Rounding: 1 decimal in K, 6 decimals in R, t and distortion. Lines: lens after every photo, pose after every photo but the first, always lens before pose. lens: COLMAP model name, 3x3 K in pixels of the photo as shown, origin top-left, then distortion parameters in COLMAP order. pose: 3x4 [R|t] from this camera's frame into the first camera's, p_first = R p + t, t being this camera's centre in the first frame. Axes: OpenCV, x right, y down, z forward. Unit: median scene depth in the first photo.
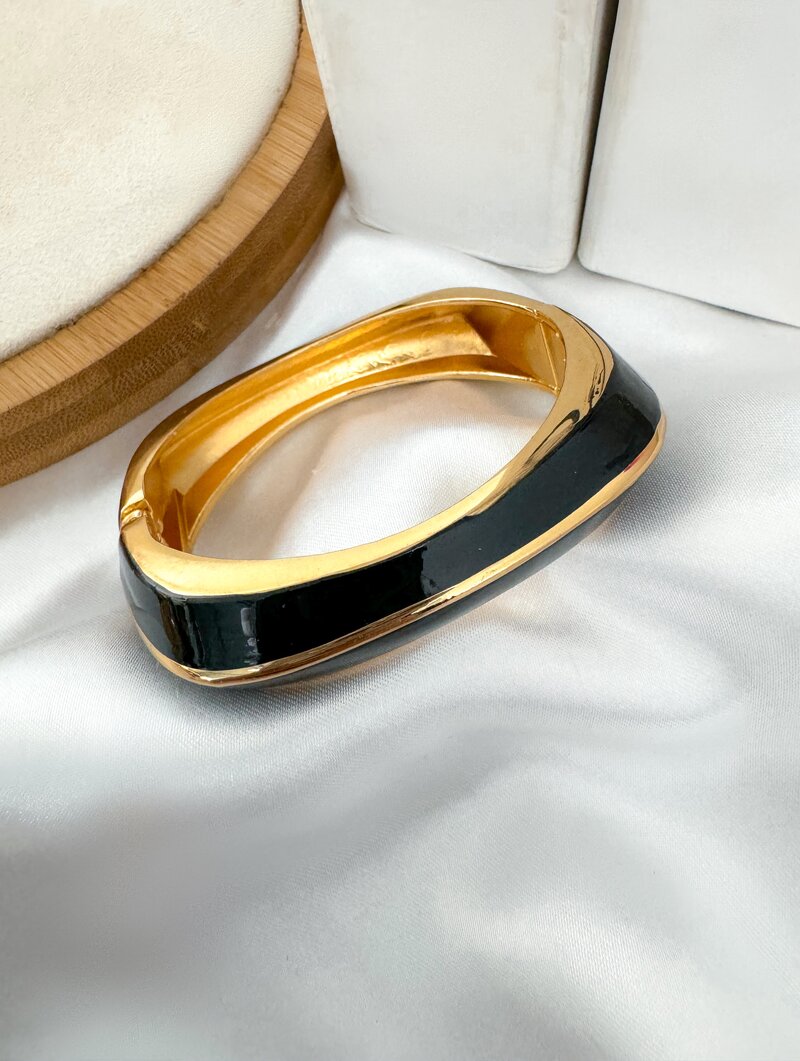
lens RADIAL K [[739.6, 0, 395.1], [0, 739.6, 453.4], [0, 0, 1]] dist [-0.016511, 0.005422]
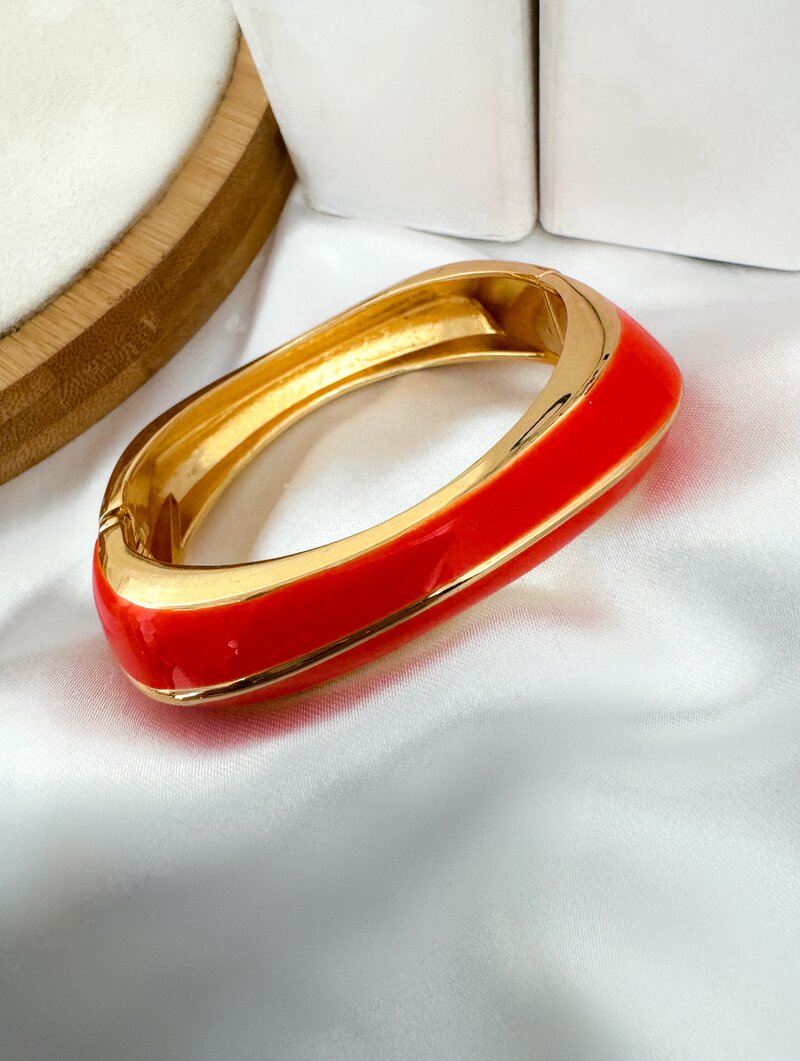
lens RADIAL K [[739.6, 0, 395.6], [0, 739.6, 448.4], [0, 0, 1]] dist [-0.016511, 0.005422]
pose [[0.996431, -0.080509, -0.025371, 0.066399], [0.079272, 0.995768, -0.046489, 0.058576], [0.029007, 0.044312, 0.998597, 0.058271]]
